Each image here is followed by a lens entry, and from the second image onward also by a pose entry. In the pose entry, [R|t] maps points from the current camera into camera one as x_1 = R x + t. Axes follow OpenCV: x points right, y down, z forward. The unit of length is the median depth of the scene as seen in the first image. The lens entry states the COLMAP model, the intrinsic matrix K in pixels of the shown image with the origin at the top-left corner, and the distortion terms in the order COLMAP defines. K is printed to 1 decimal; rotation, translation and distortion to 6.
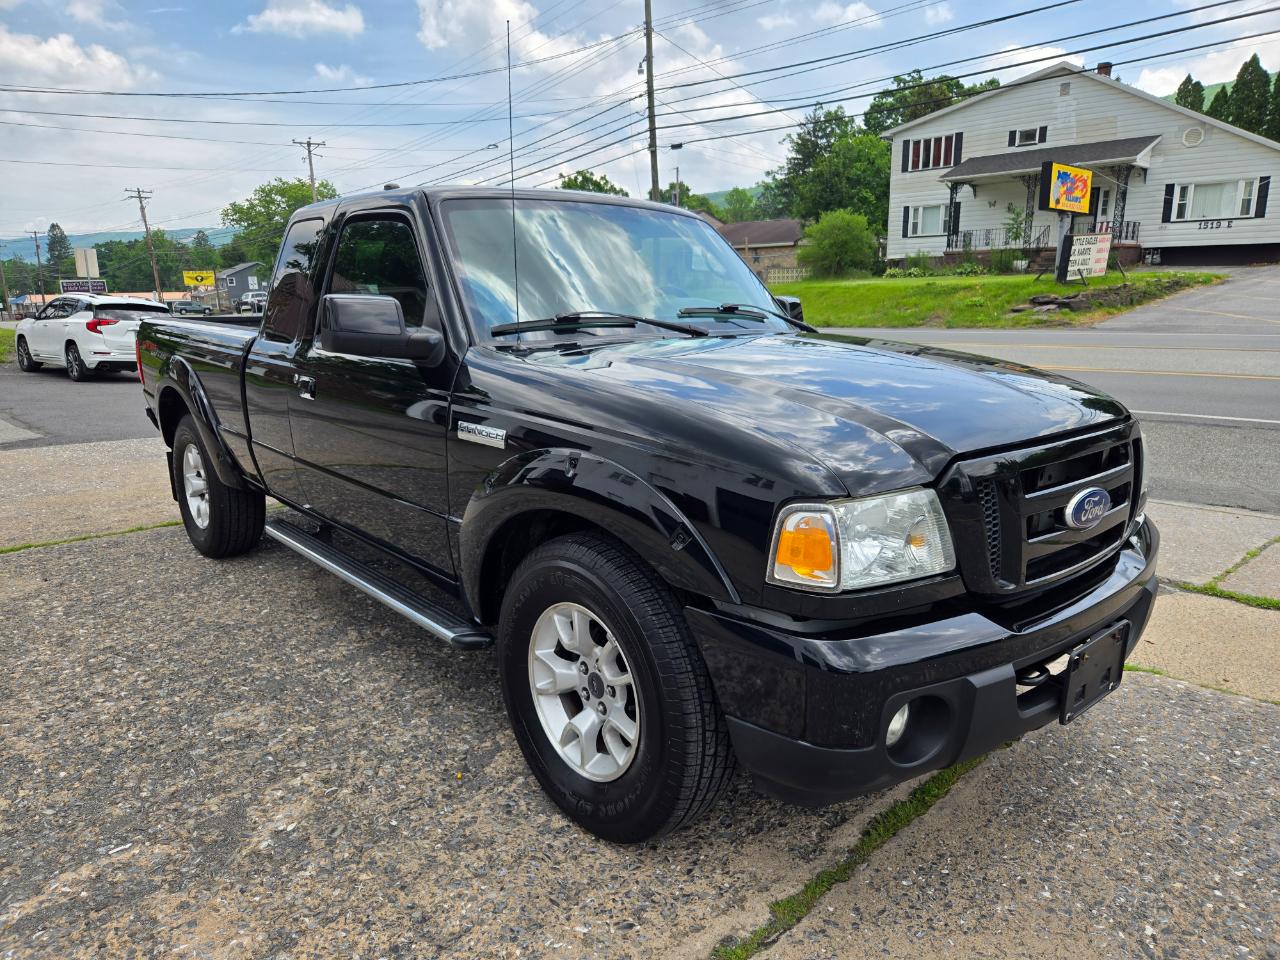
lens RADIAL K [[861.0, 0, 644.7], [0, 861.0, 493.4], [0, 0, 1]] dist [0.058271, -0.042470]
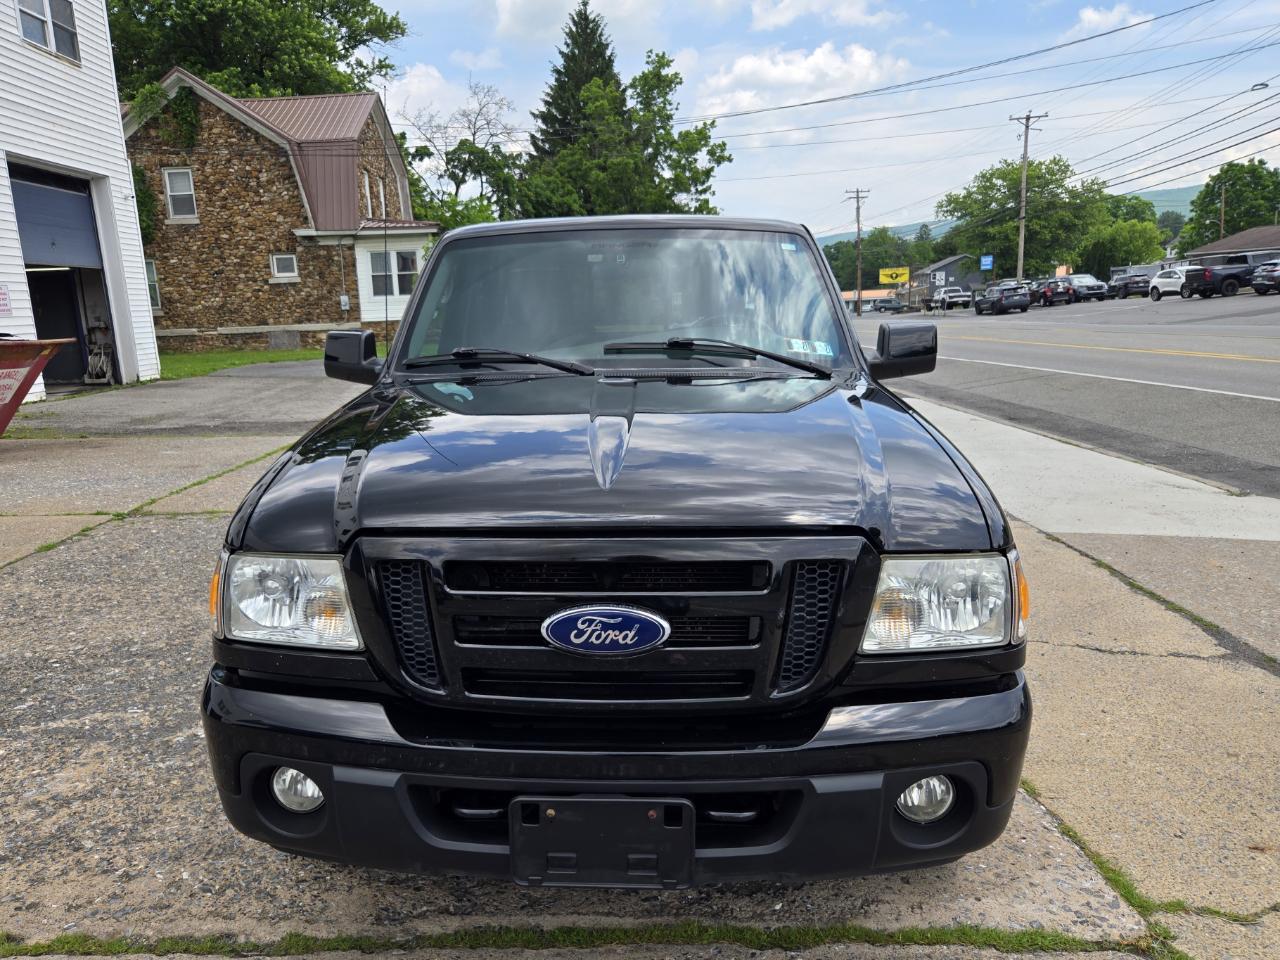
lens RADIAL K [[950.2, 0, 589.9], [0, 950.2, 508.0], [0, 0, 1]] dist [0.055142, -0.034809]
pose [[0.706249, 0.141336, -0.693713, 0.072177], [-0.141067, 0.988315, 0.057742, -0.009283], [0.693767, 0.057080, 0.717934, 0.025561]]
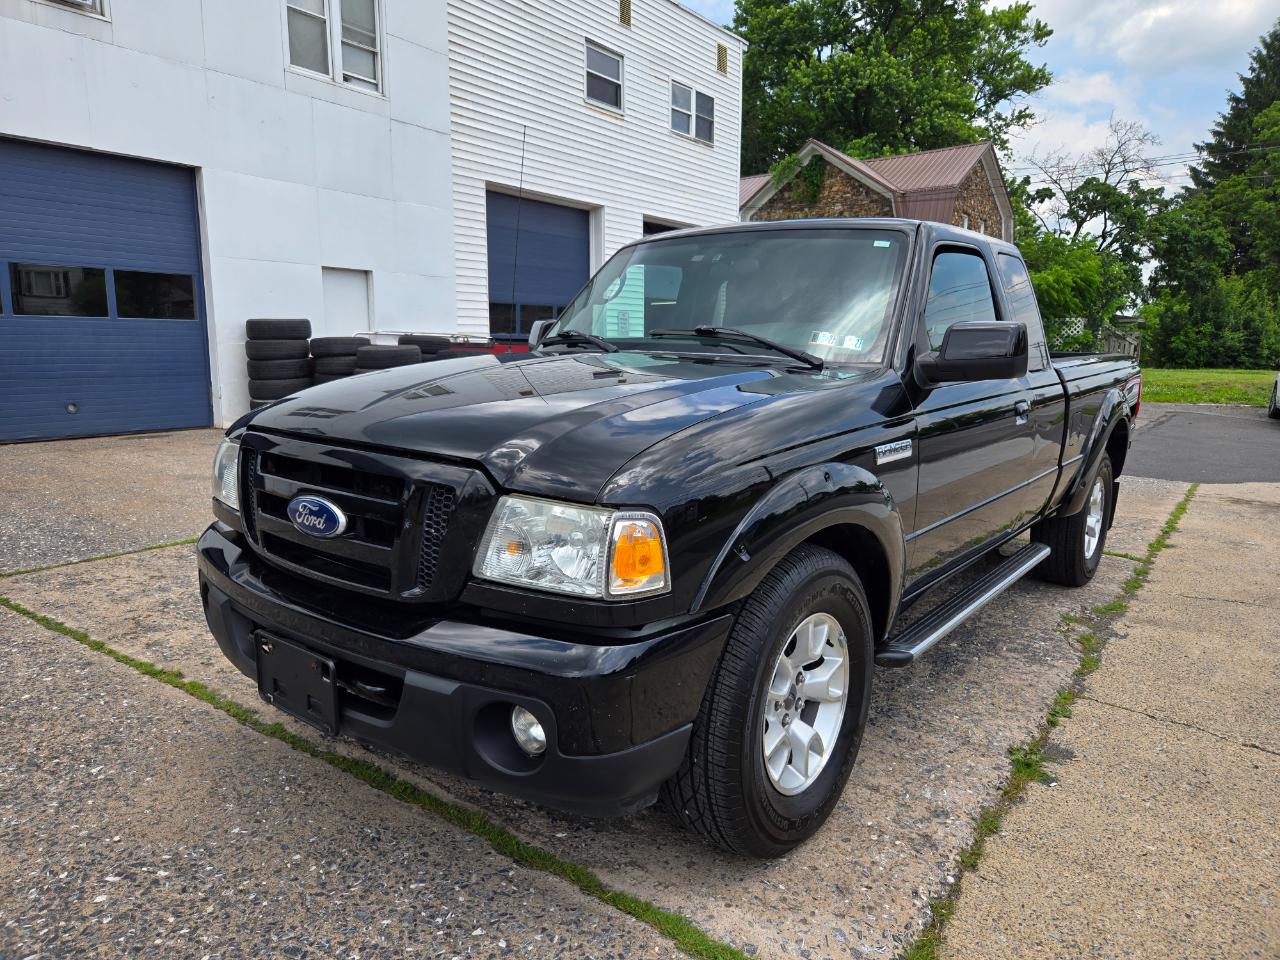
lens RADIAL K [[860.3, 0, 624.6], [0, 860.3, 475.0], [0, 0, 1]] dist [0.056626, -0.039727]
pose [[0.151770, 0.162988, -0.974885, 0.102349], [-0.236932, 0.963554, 0.124208, -0.015833], [0.959598, 0.212130, 0.184856, 0.077315]]
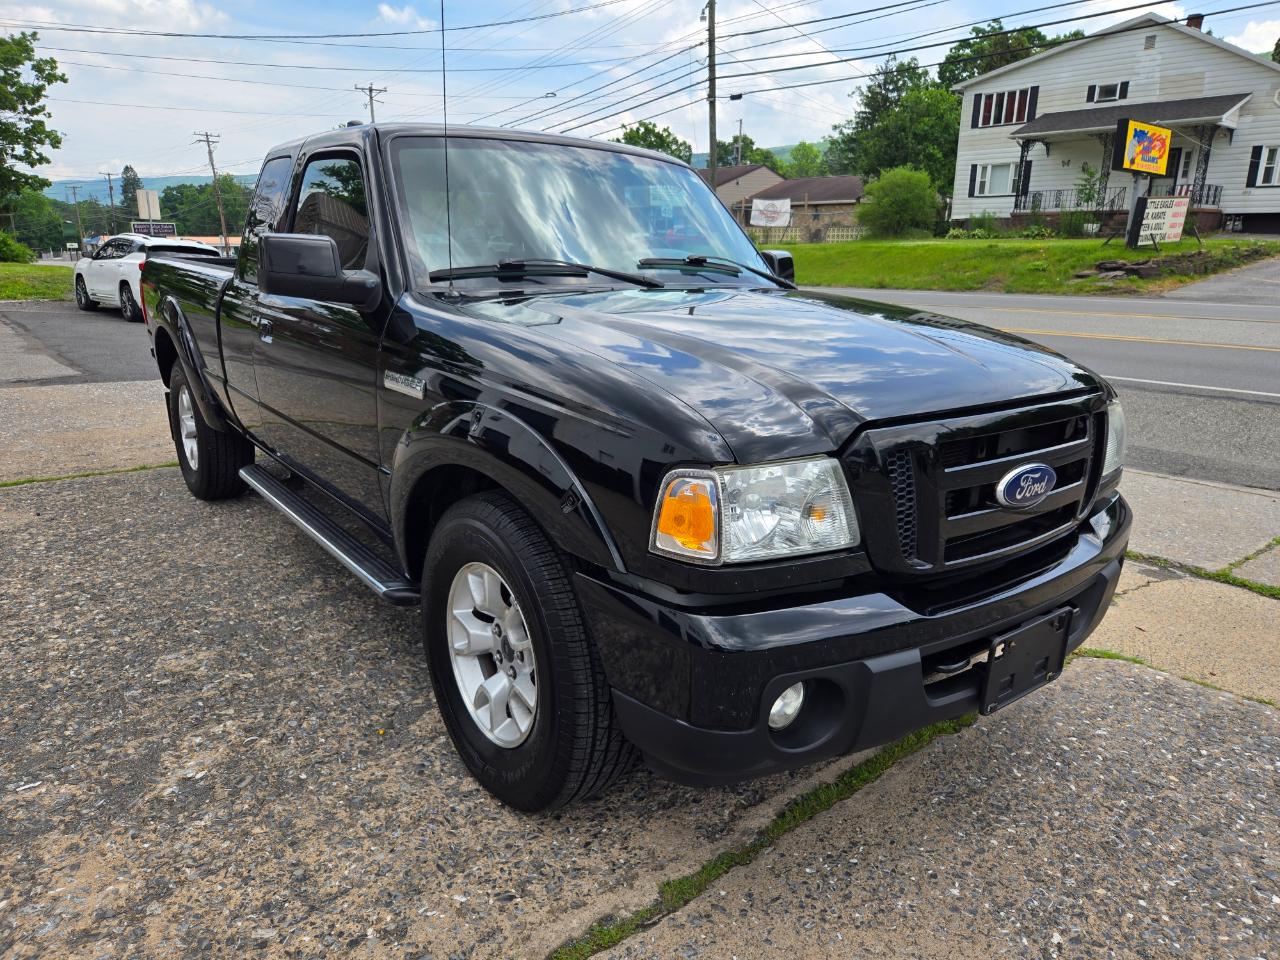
lens RADIAL K [[860.4, 0, 649.0], [0, 860.4, 488.5], [0, 0, 1]] dist [0.060321, -0.044731]
pose [[0.997750, 0.040225, -0.053645, 0.010664], [-0.037907, 0.998332, 0.043543, -0.000326], [0.055307, -0.041411, 0.997610, 0.003913]]
